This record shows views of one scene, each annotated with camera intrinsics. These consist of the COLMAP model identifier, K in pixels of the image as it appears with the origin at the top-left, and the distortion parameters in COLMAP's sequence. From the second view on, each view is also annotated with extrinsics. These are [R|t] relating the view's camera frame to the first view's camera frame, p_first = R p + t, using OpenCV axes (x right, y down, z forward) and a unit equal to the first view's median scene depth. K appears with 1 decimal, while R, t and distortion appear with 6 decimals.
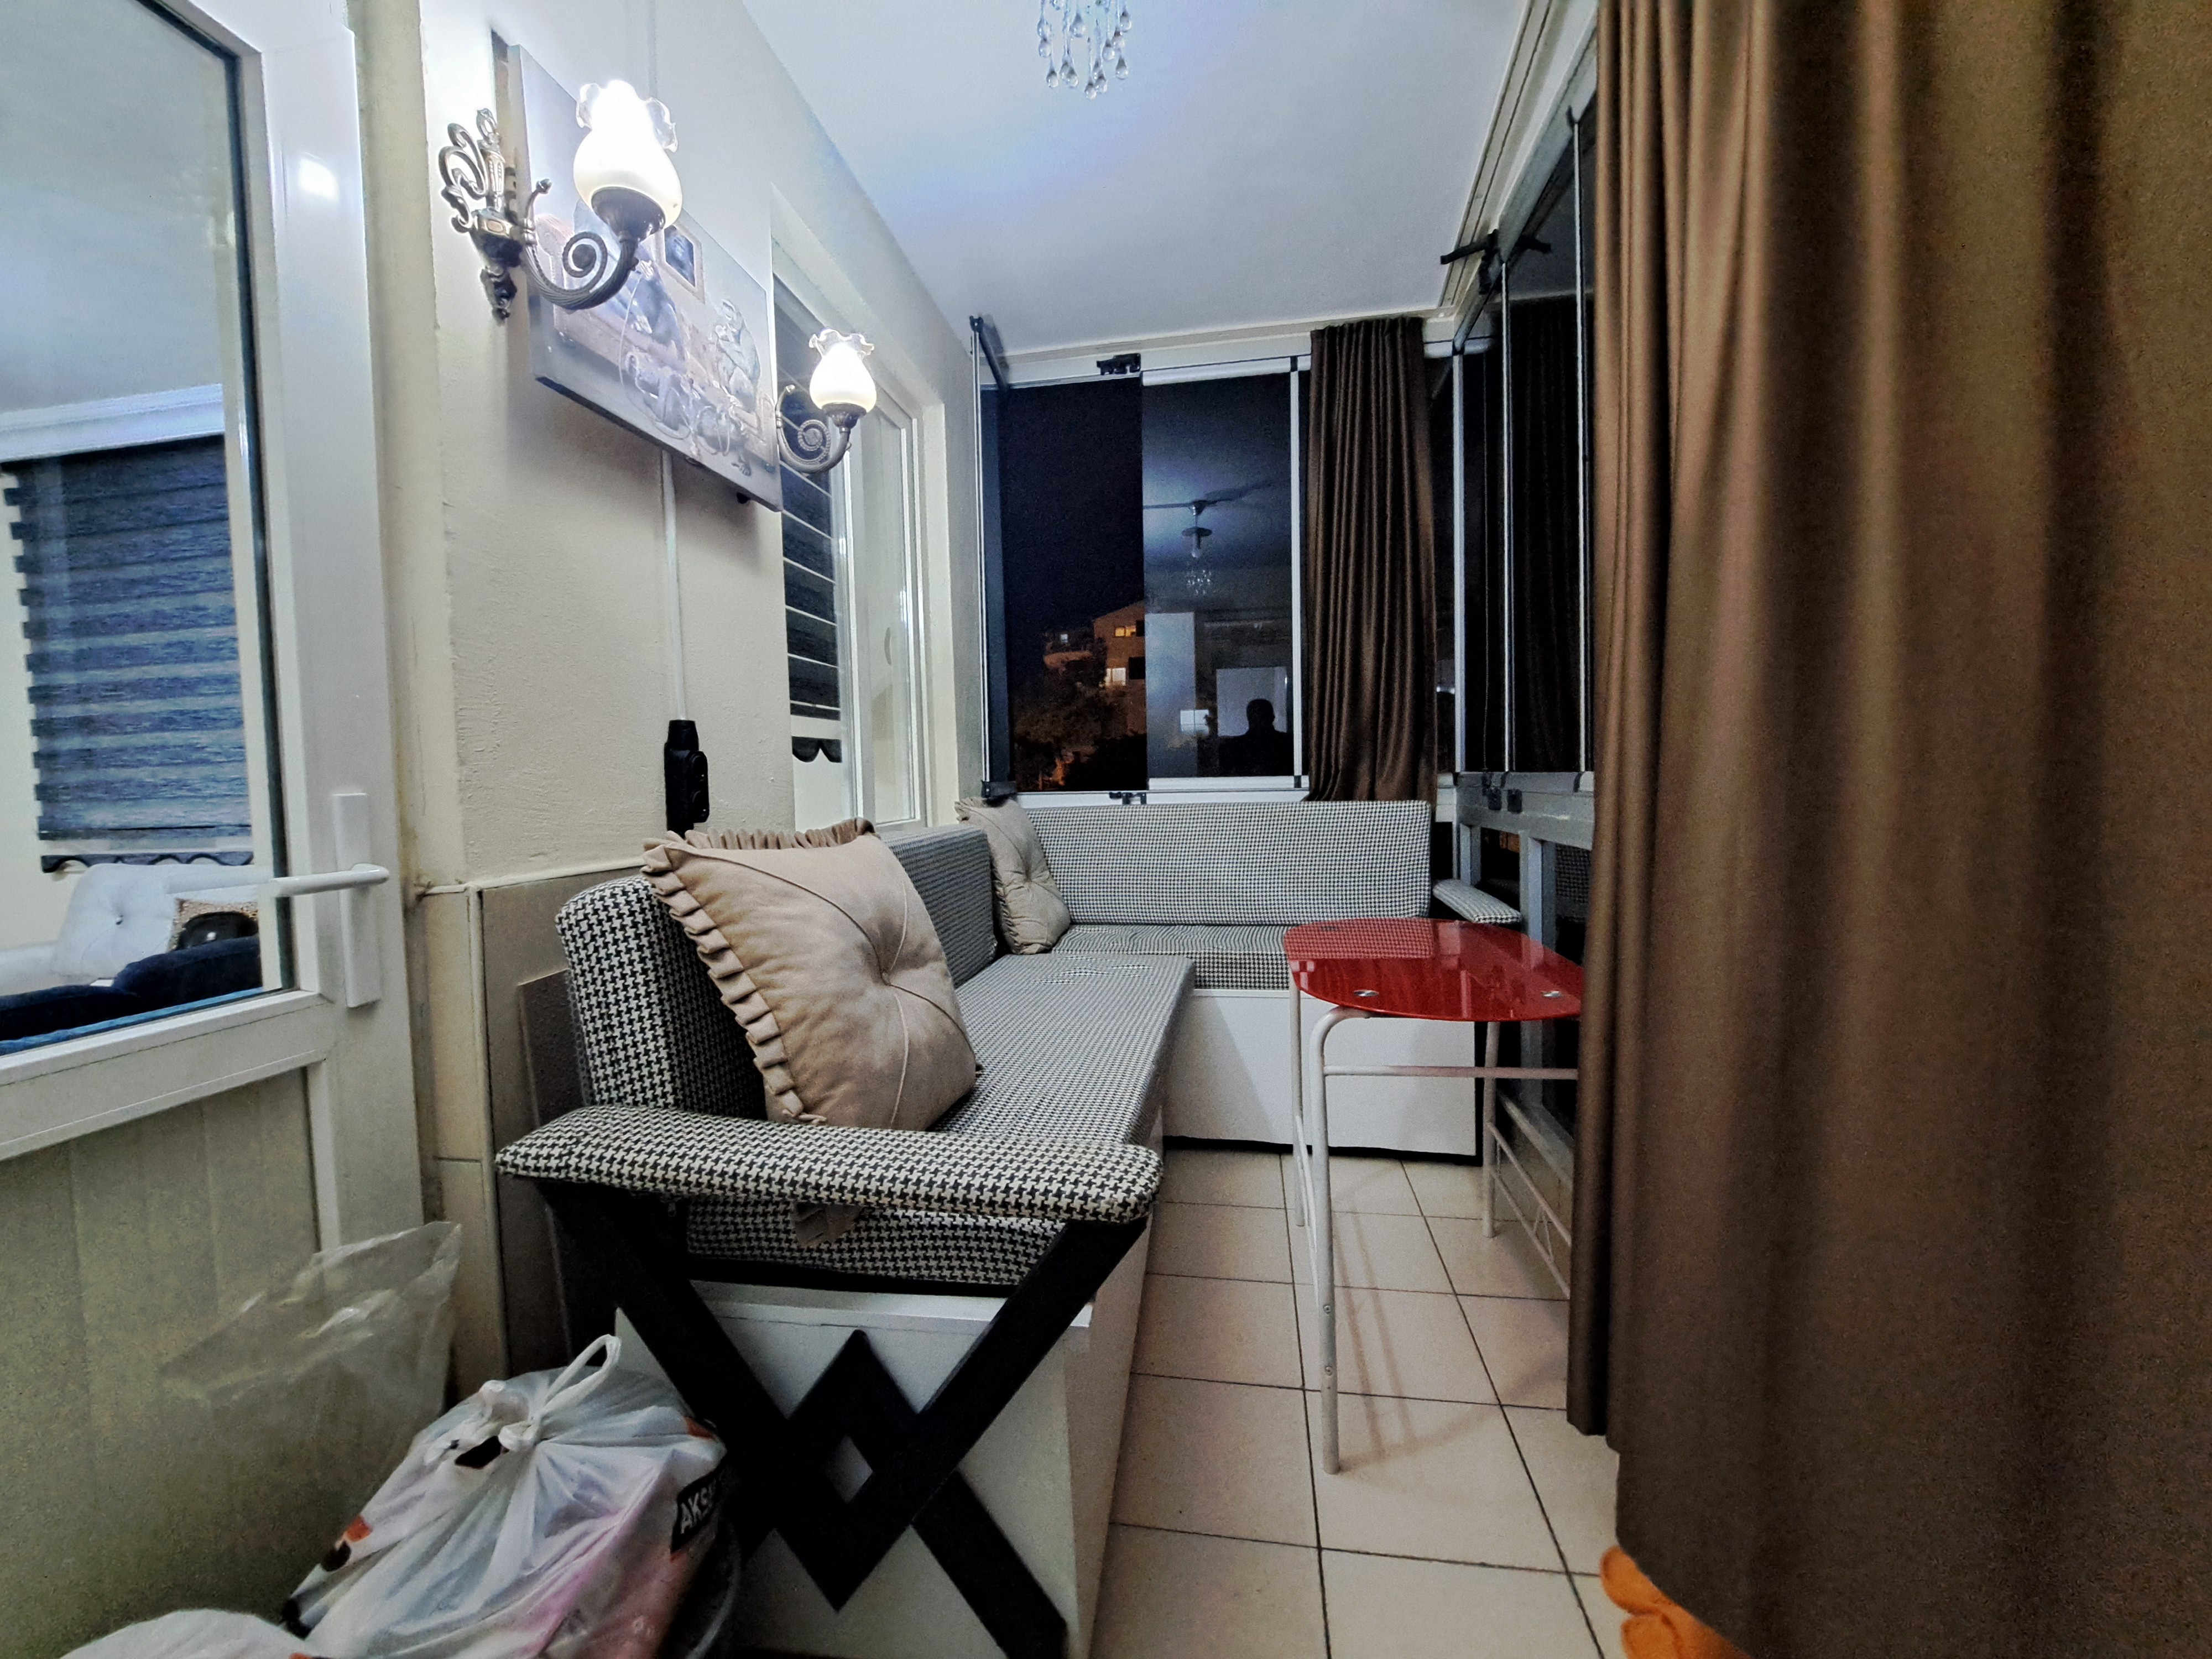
lens RADIAL K [[881.1, 0, 1085.5], [0, 881.1, 810.7], [0, 0, 1]] dist [-0.016577, 0.000608]
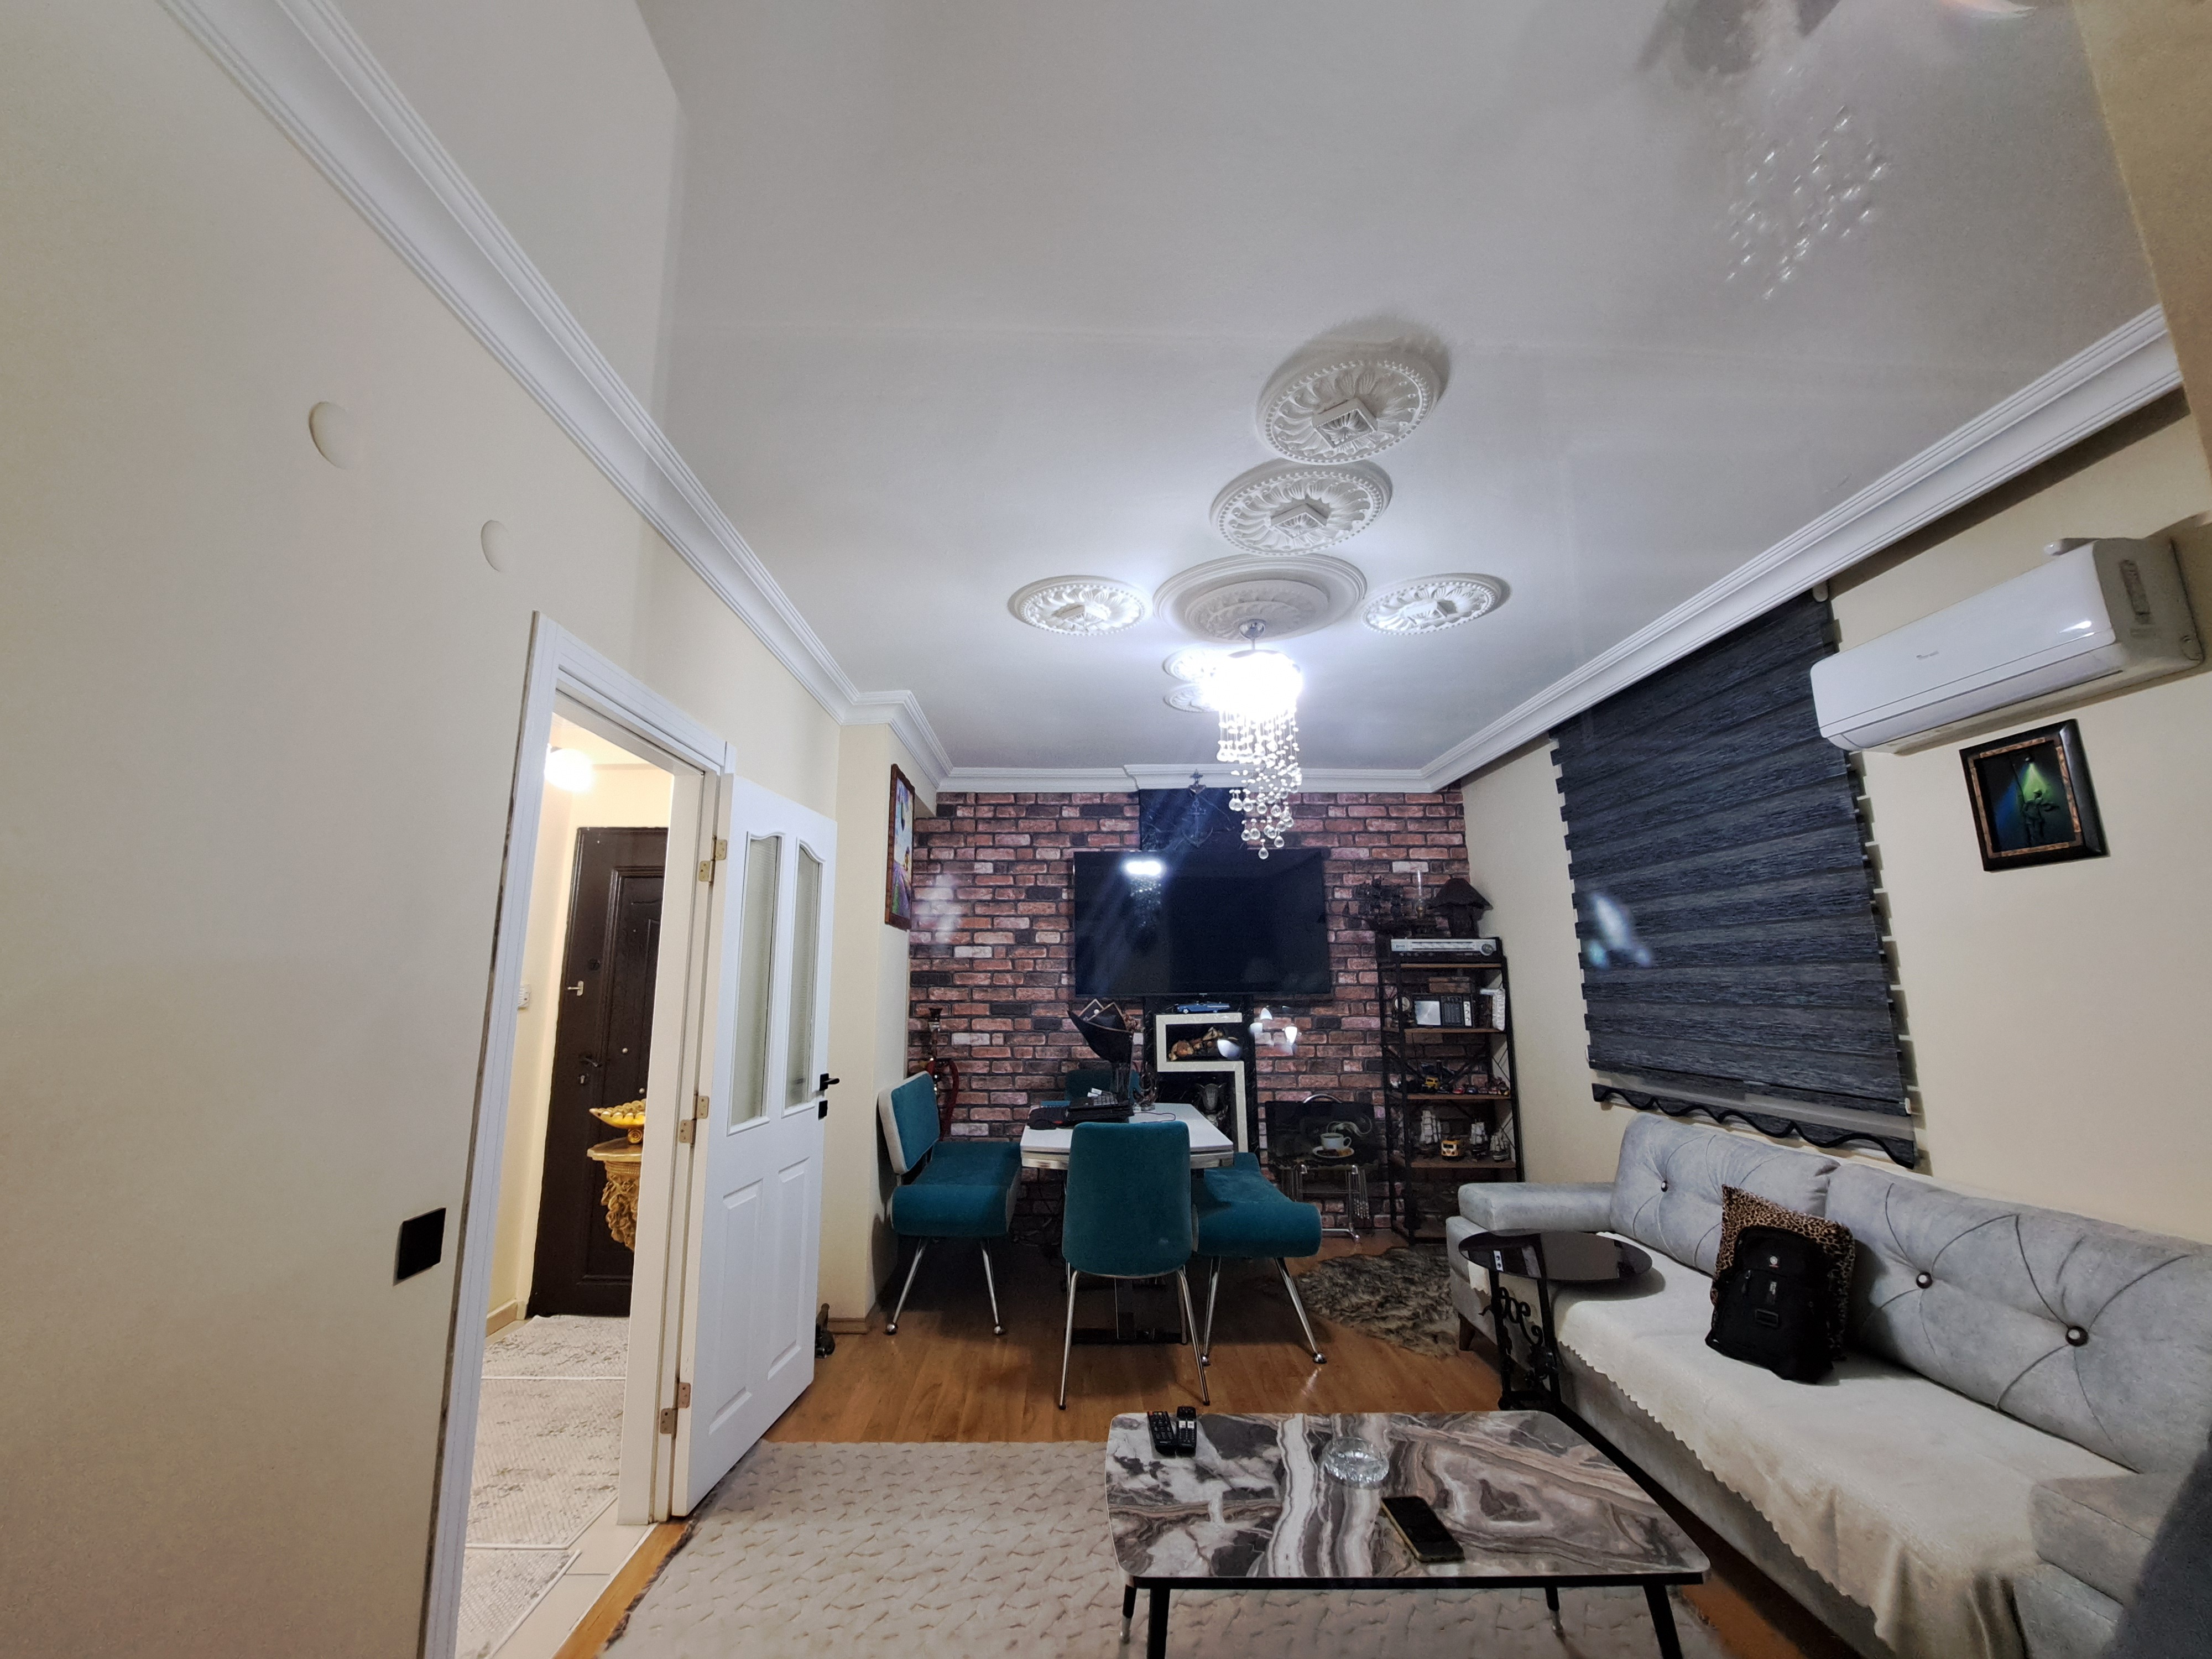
lens RADIAL K [[881.1, 0, 1083.2], [0, 881.1, 806.3], [0, 0, 1]] dist [-0.016577, 0.000608]
pose [[0.183009, -0.165492, -0.969082, -0.460204], [-0.043367, 0.983411, -0.176128, -0.127065], [0.982154, 0.074259, 0.172797, 0.352328]]
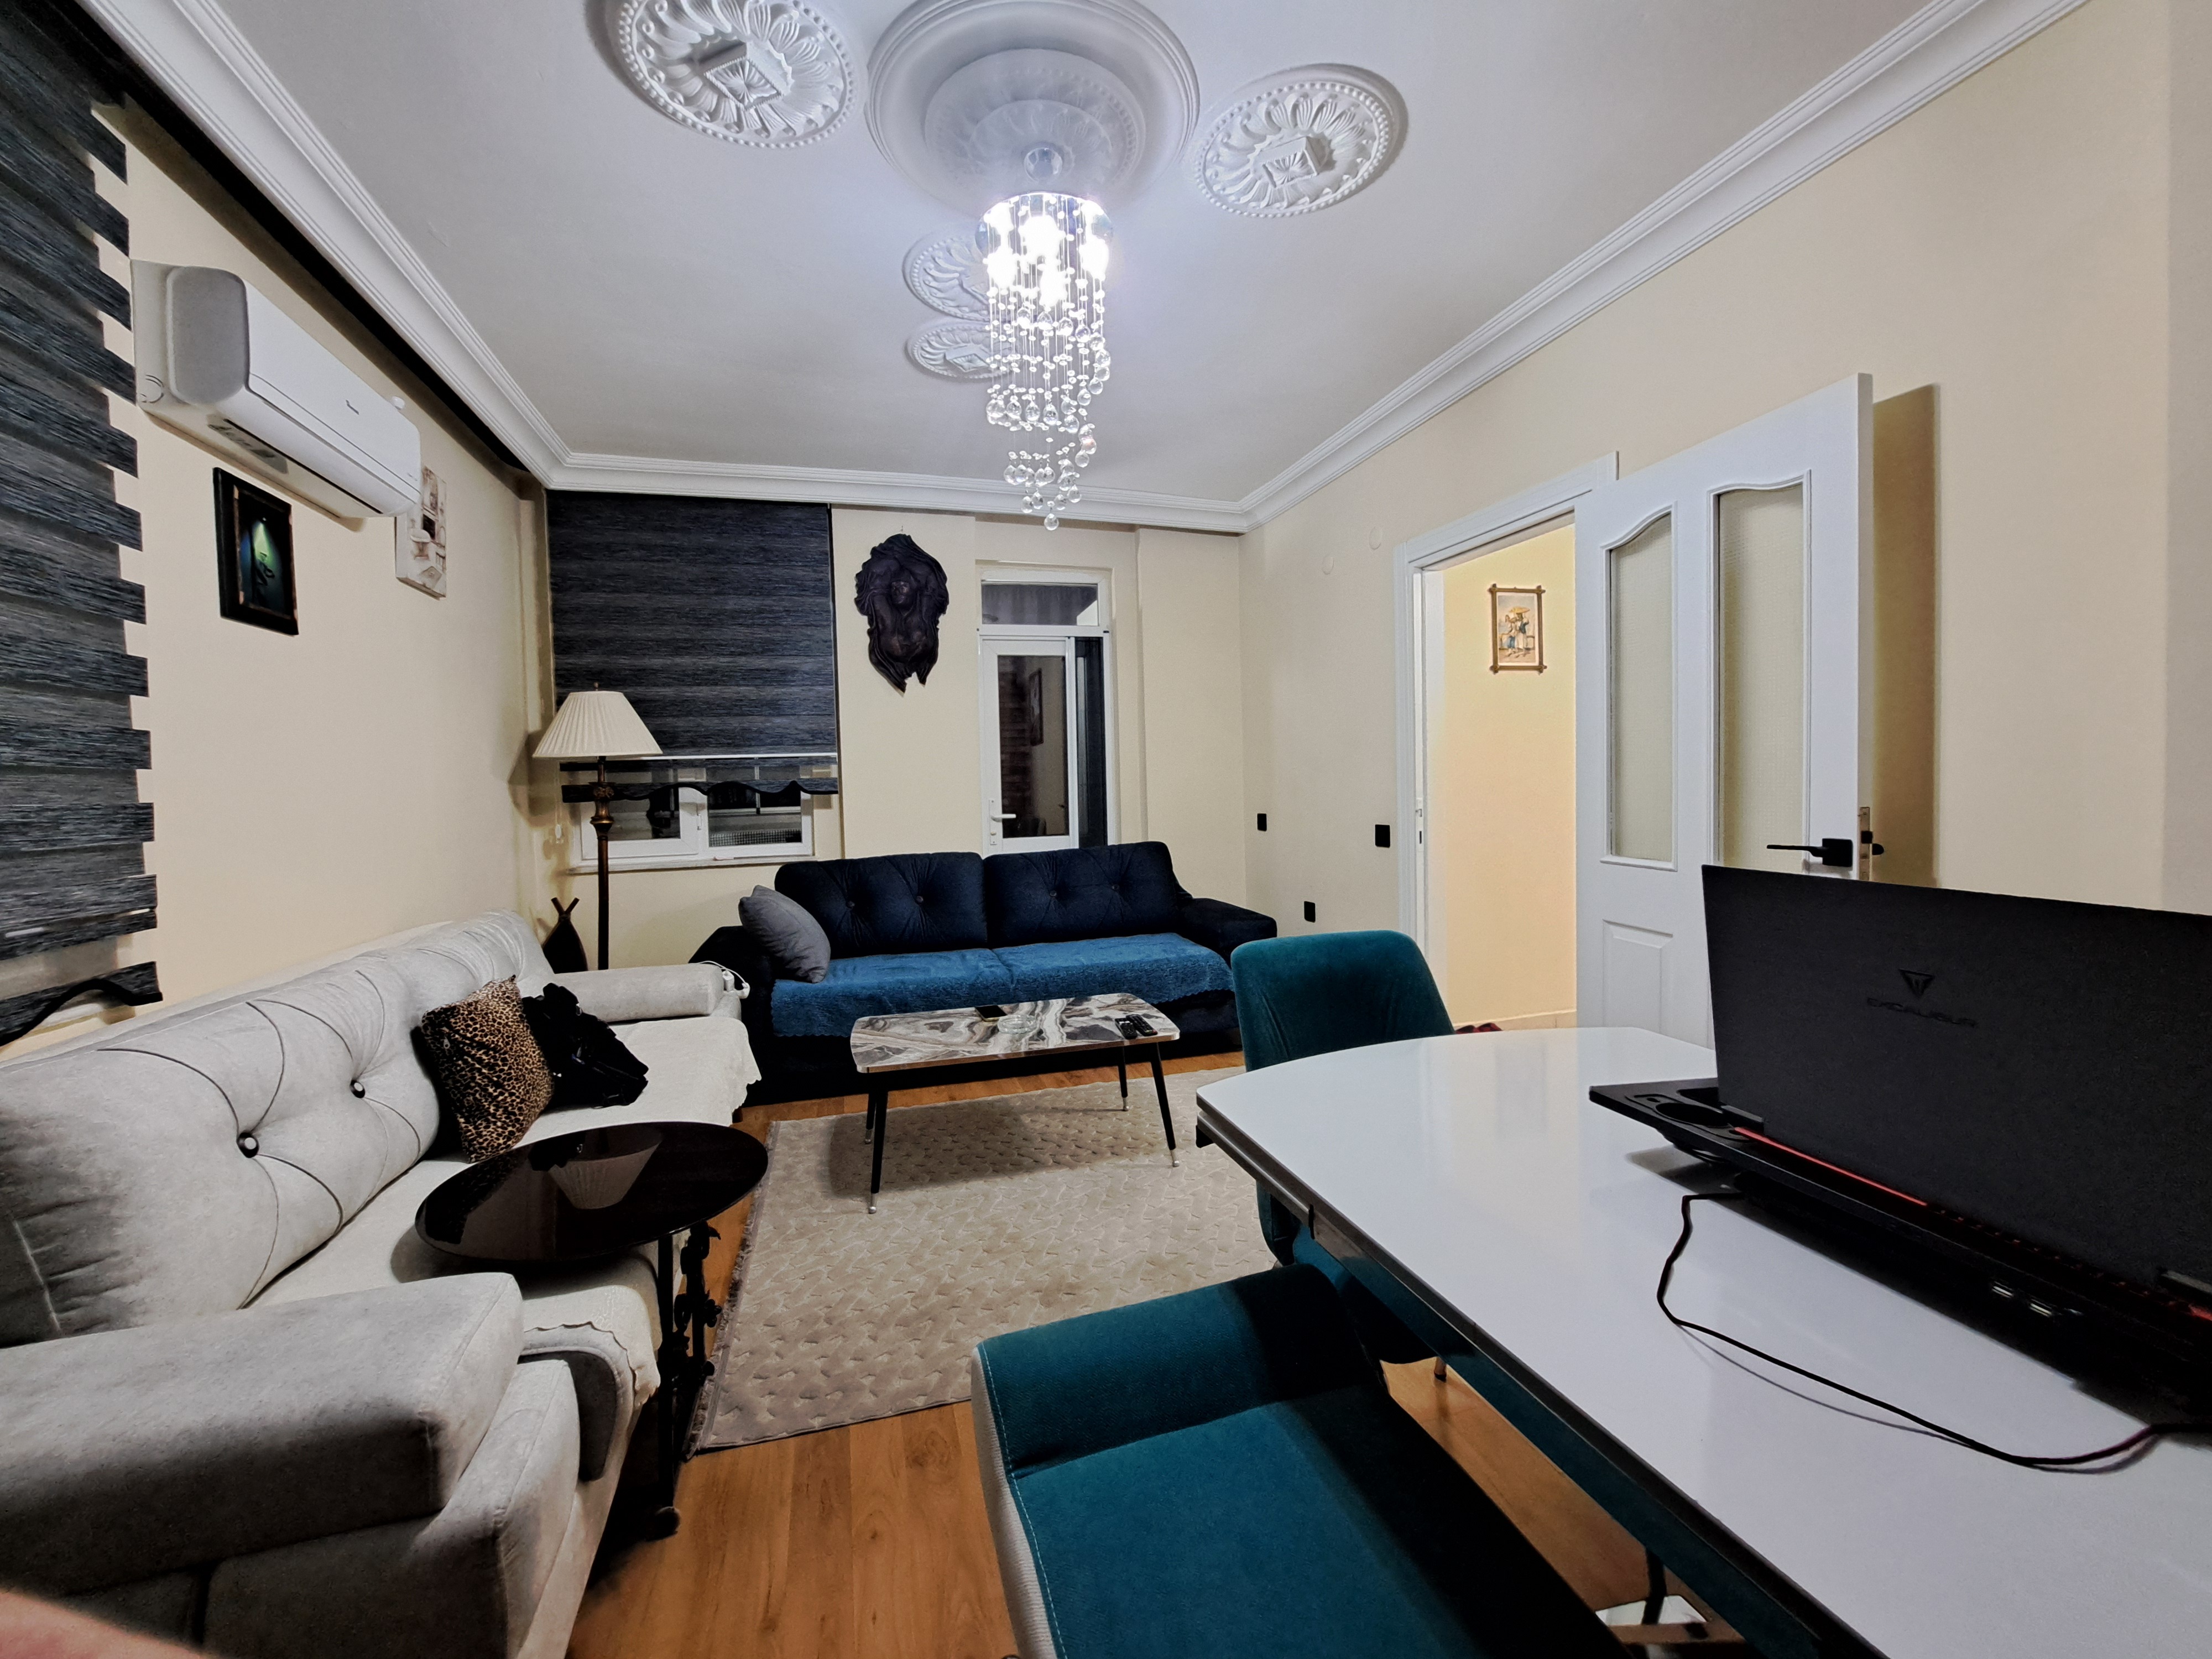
lens RADIAL K [[881.1, 0, 1089.0], [0, 881.1, 814.8], [0, 0, 1]] dist [-0.016577, 0.000608]
pose [[-0.438591, 0.010122, 0.898630, -2.751667], [0.080298, 0.996378, 0.027968, -0.015506], [-0.895092, 0.084425, -0.437816, 1.332776]]
